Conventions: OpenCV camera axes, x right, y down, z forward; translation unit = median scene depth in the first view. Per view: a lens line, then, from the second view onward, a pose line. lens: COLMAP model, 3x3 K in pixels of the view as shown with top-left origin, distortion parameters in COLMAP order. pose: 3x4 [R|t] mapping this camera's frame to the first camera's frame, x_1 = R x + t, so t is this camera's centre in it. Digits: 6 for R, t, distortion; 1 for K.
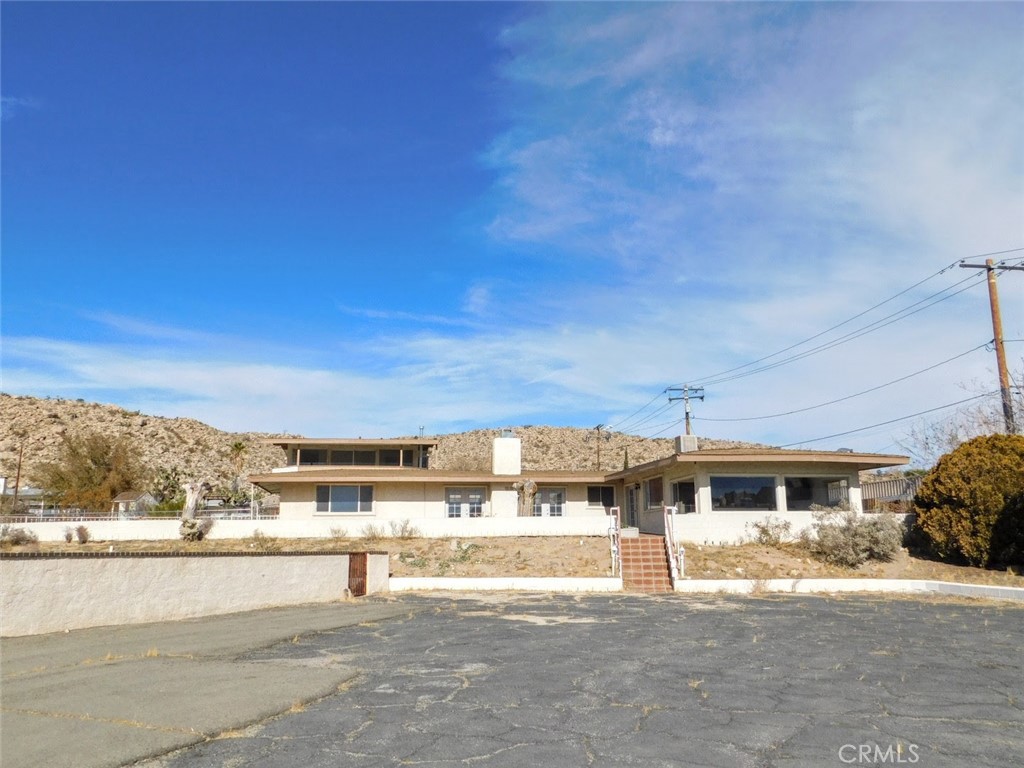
lens RADIAL K [[853.6, 0, 490.8], [0, 853.6, 385.4], [0, 0, 1]] dist [0.004814, 0.001504]
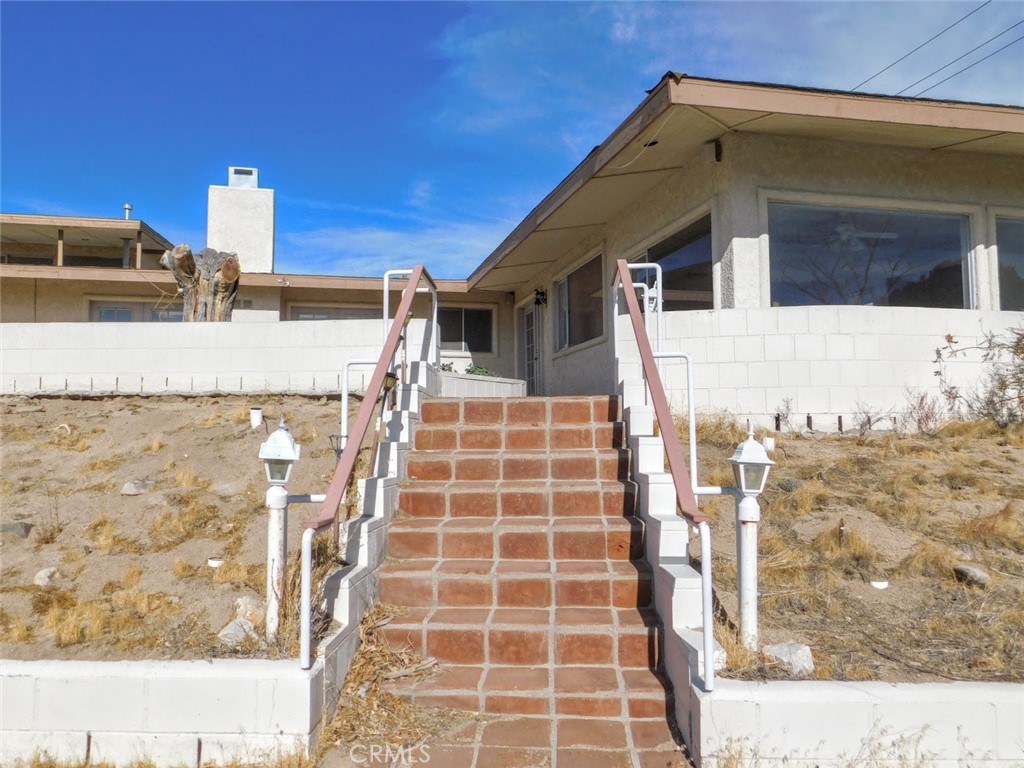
lens RADIAL K [[843.6, 0, 512.0], [0, 843.6, 384.0], [0, 0, 1]] dist [-0.008599, -0.006451]
pose [[0.996109, 0.002867, 0.088079, 0.160273], [-0.013330, 0.992873, 0.118431, 0.152213], [-0.087112, -0.119145, 0.989048, 0.801812]]
